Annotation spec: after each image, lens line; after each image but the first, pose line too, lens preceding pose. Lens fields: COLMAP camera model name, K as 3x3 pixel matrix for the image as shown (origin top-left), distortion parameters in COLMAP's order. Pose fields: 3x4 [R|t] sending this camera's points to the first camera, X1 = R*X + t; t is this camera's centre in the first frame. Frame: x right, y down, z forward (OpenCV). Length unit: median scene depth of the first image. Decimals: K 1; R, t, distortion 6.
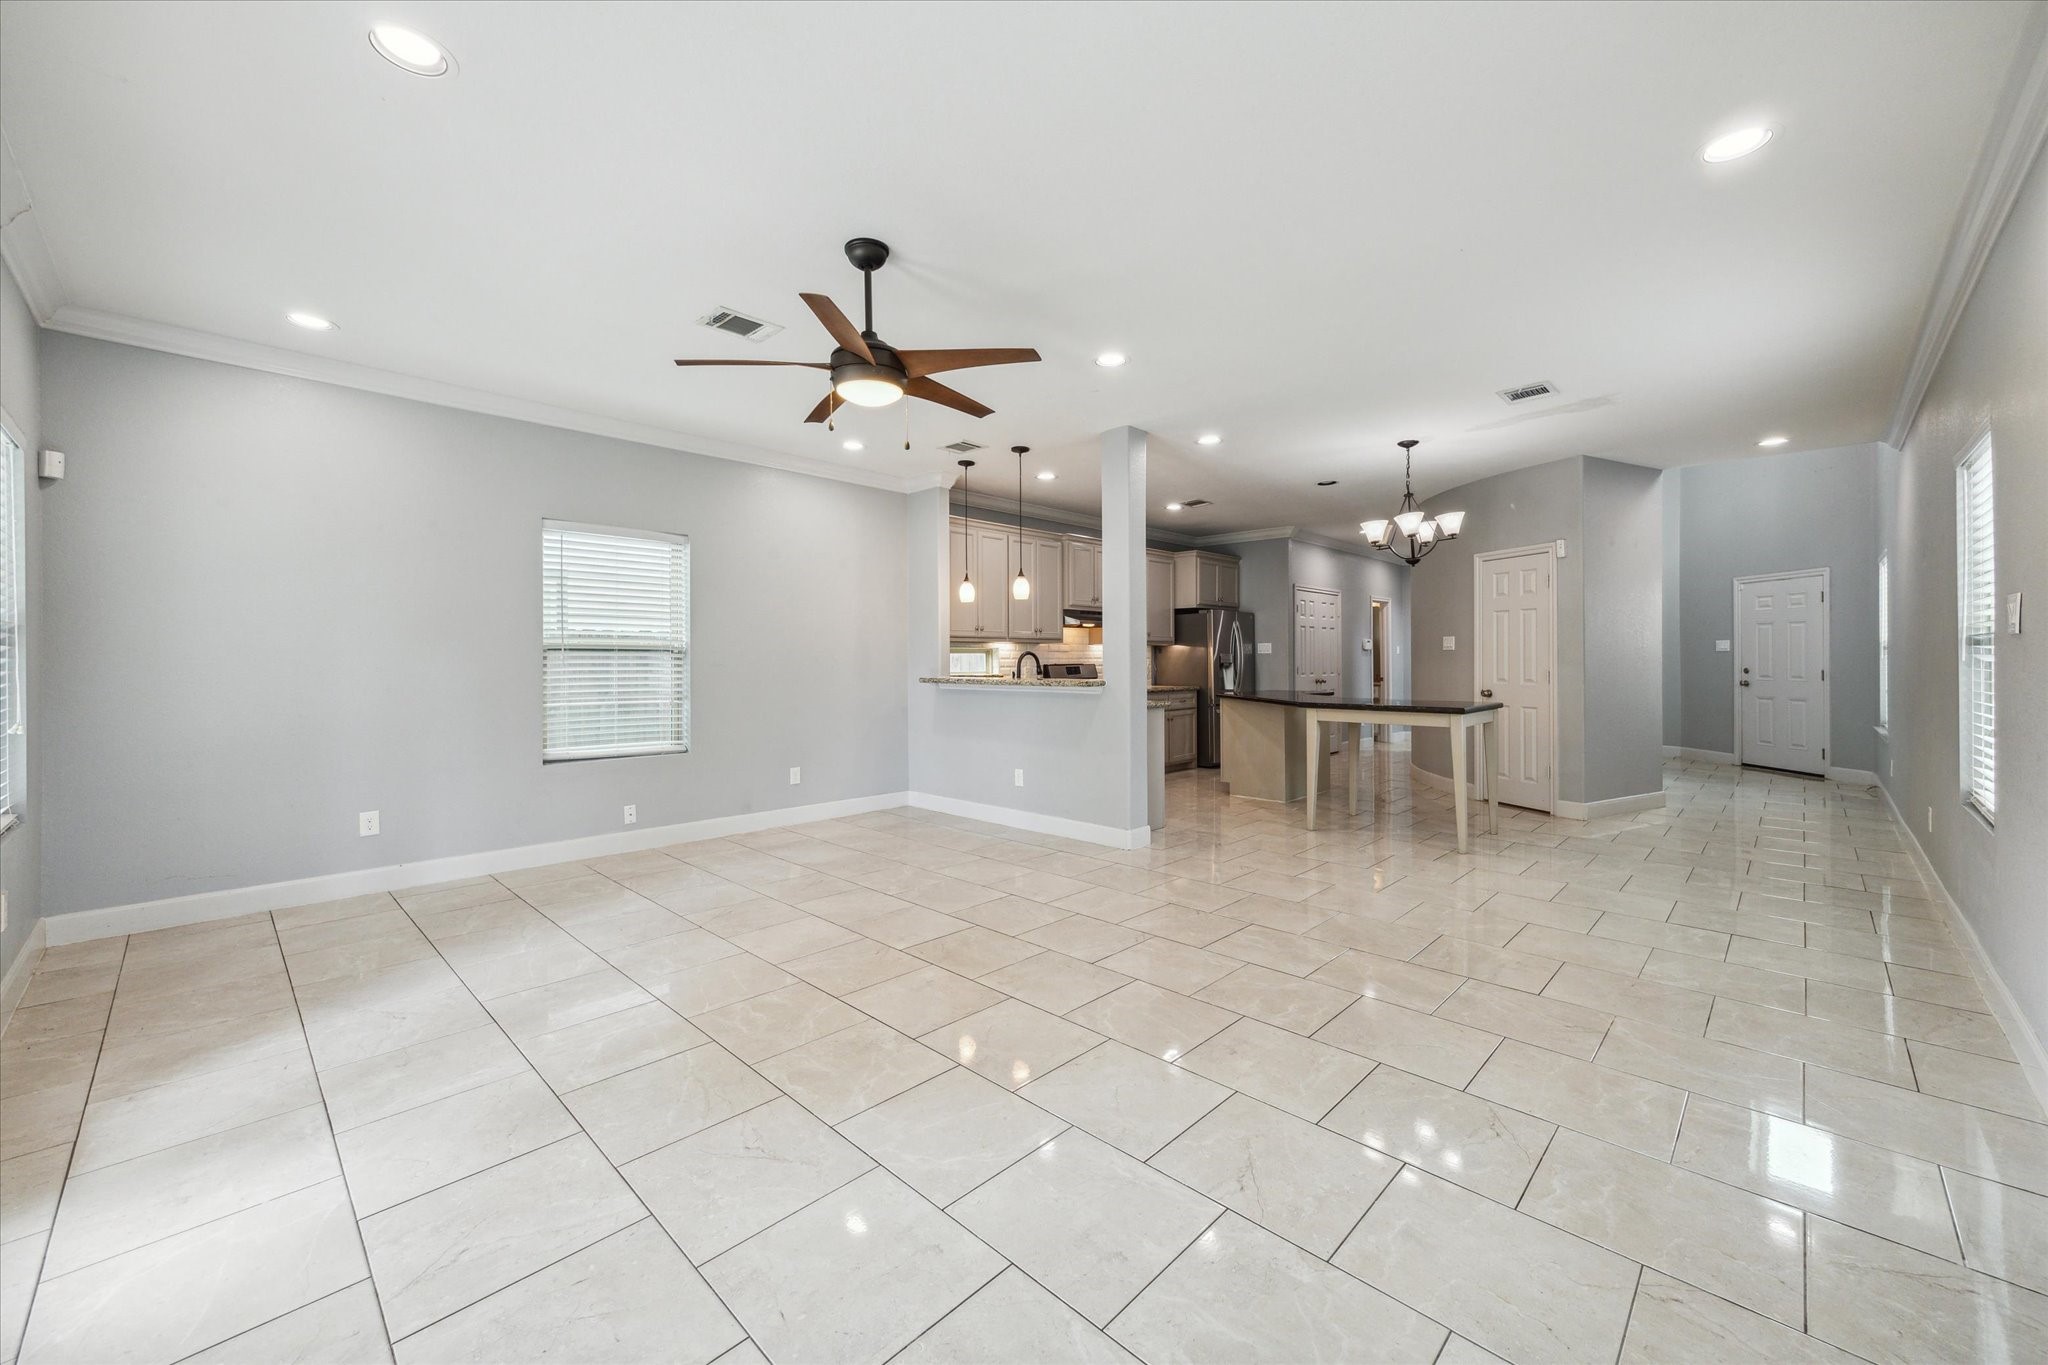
lens RADIAL K [[793.5, 0, 1021.0], [0, 793.5, 663.6], [0, 0, 1]] dist [0.002129, 0.000141]
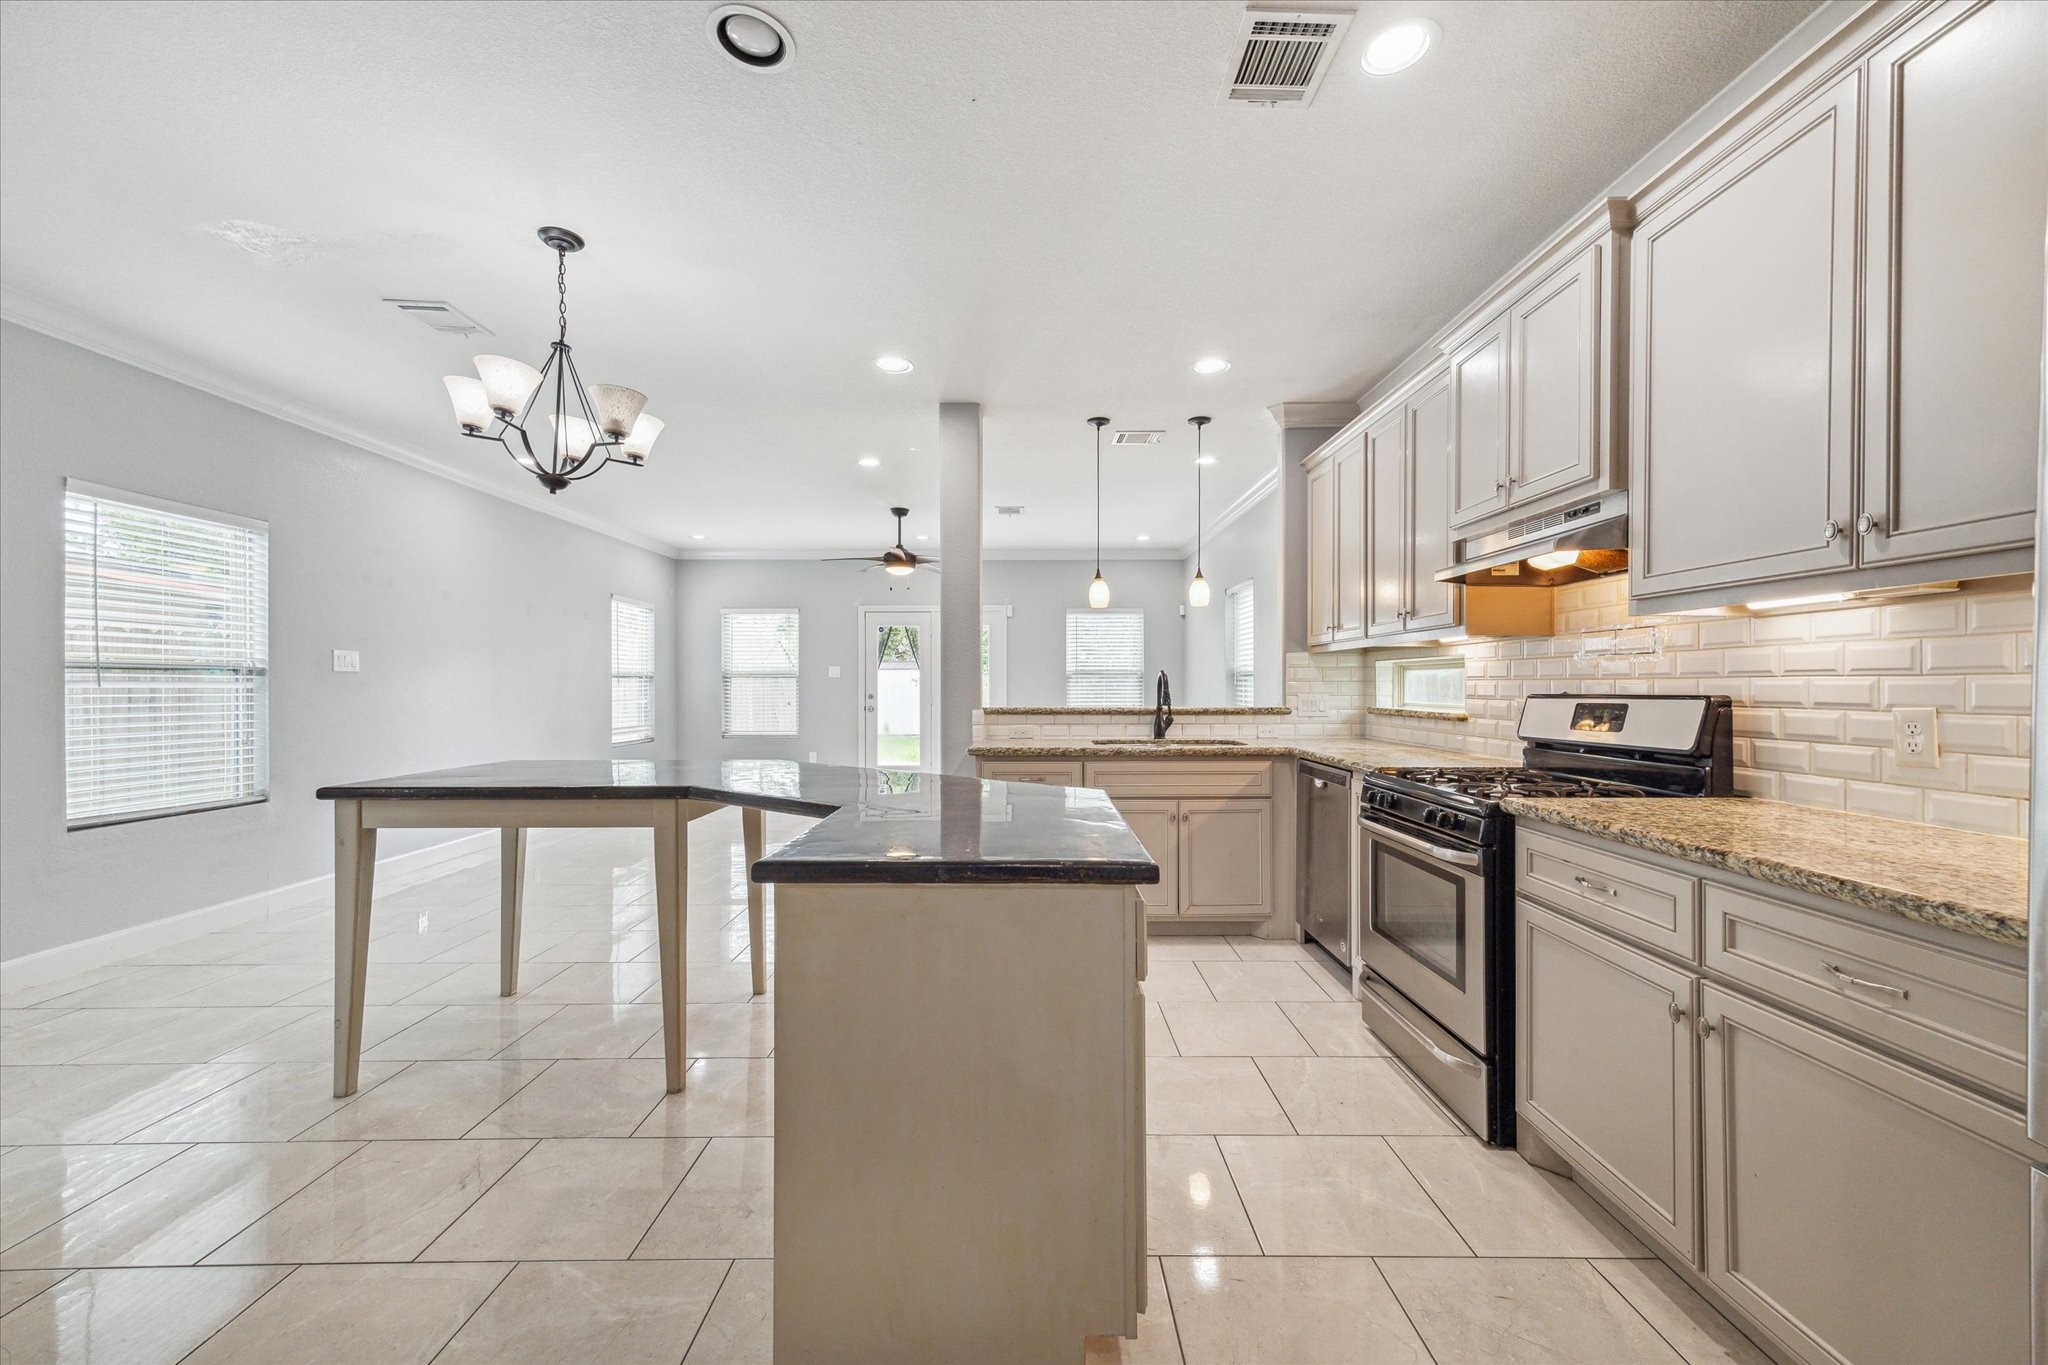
lens RADIAL K [[792.8, 0, 1023.3], [0, 792.8, 687.2], [0, 0, 1]] dist [0.002412, 0.000141]
pose [[-0.715087, 0.005756, -0.699012, 0.647659], [-0.000392, 0.999963, 0.008635, -0.007355], [0.699035, 0.006448, -0.715058, 1.592271]]
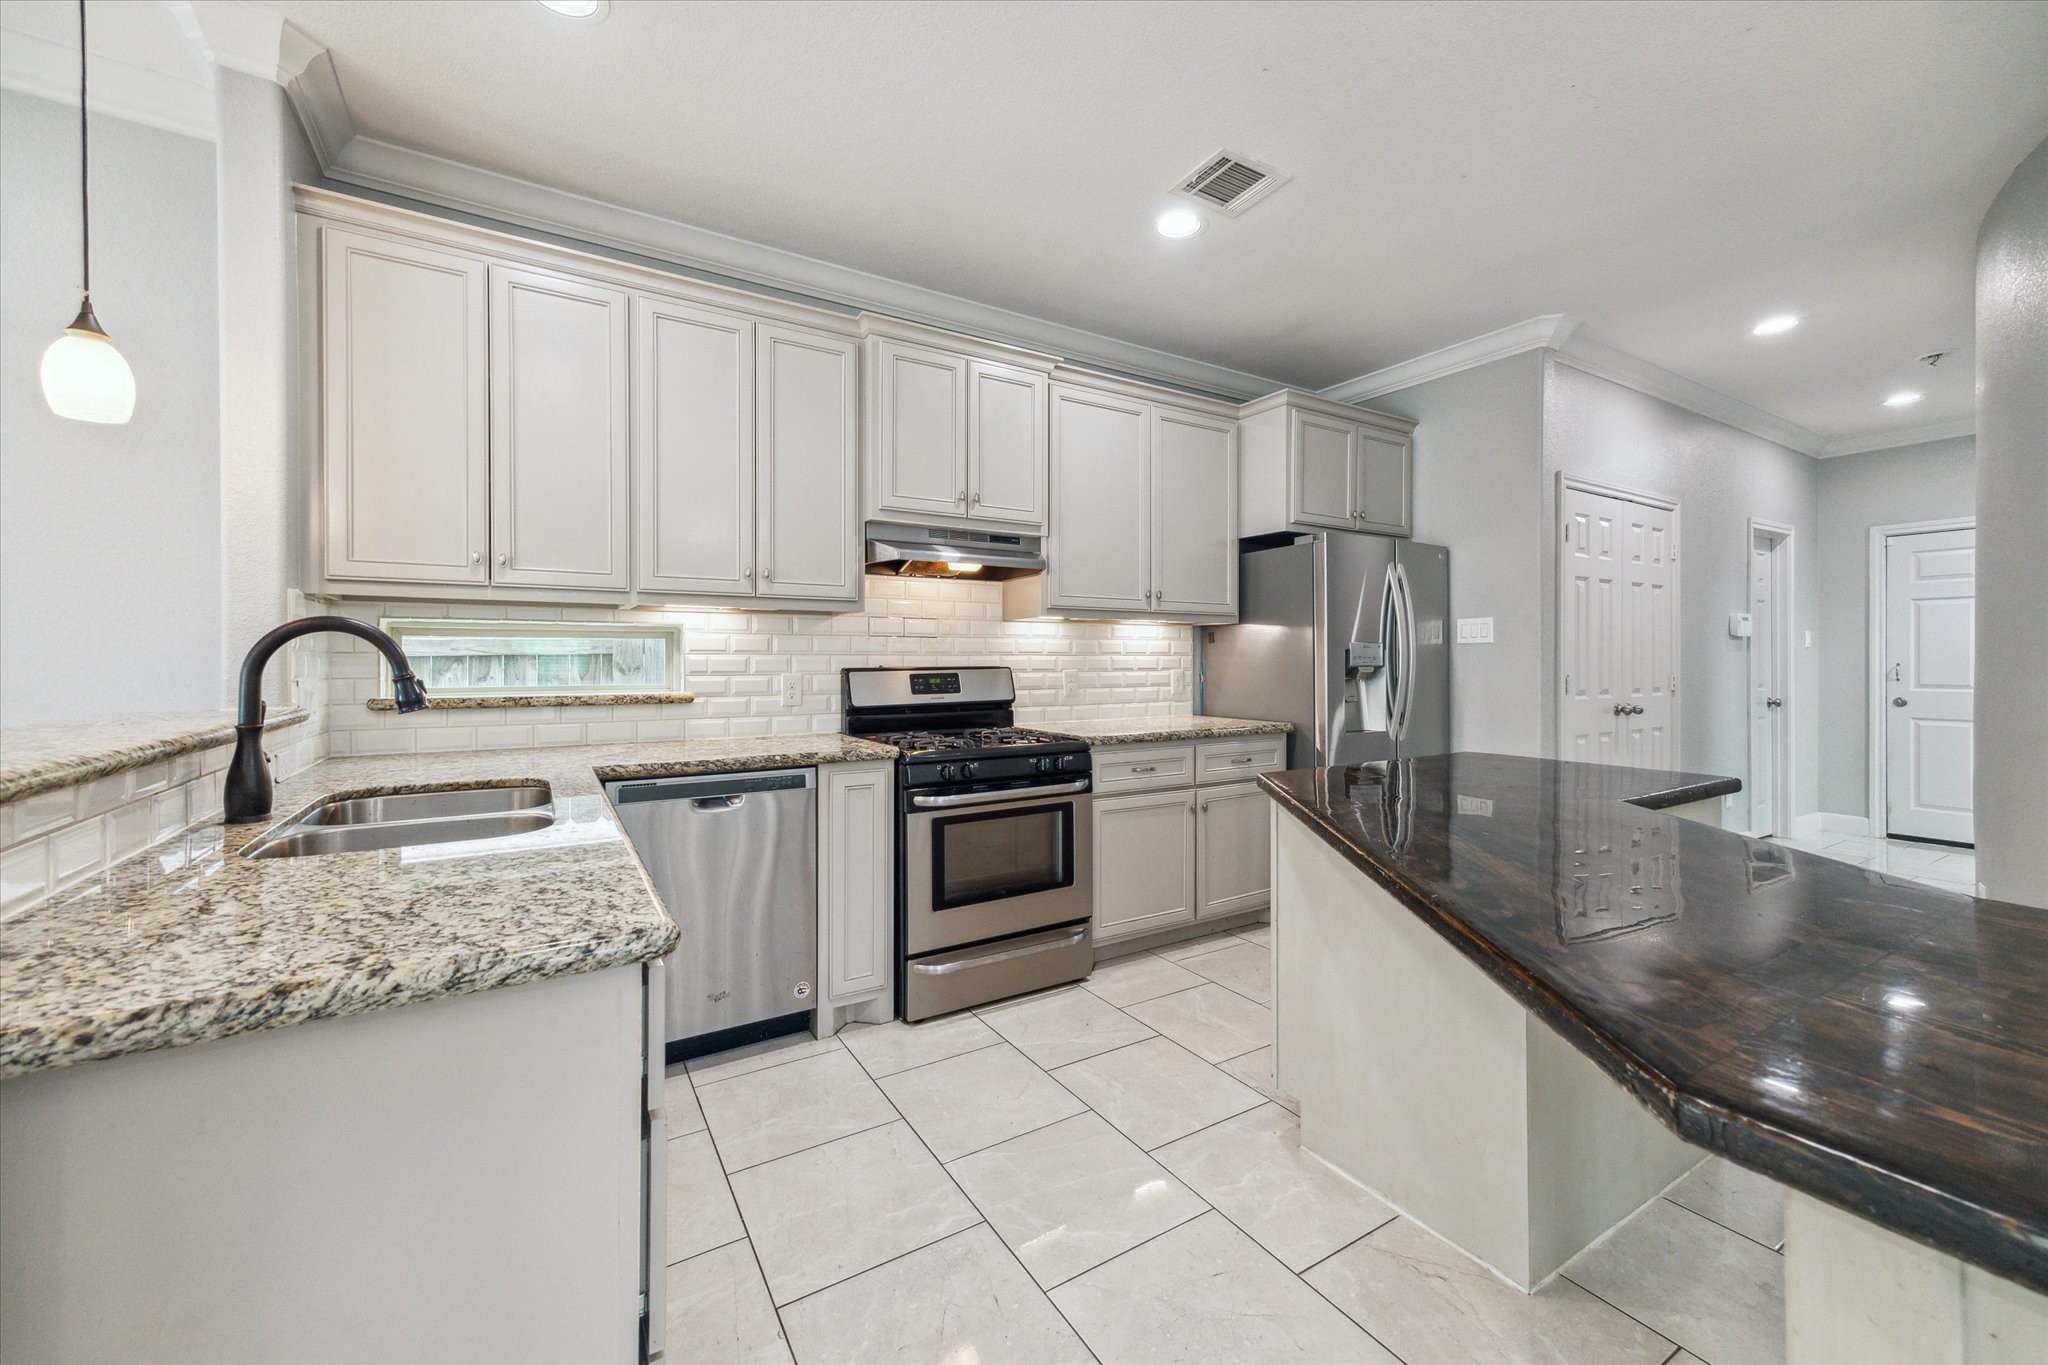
lens RADIAL K [[793.5, 0, 1021.0], [0, 793.5, 663.6], [0, 0, 1]] dist [0.002129, 0.000141]
pose [[0.968012, 0.004552, -0.250862, 0.313531], [-0.004788, 0.999988, -0.000331, -0.001925], [0.250857, 0.001521, 0.968023, 0.932288]]
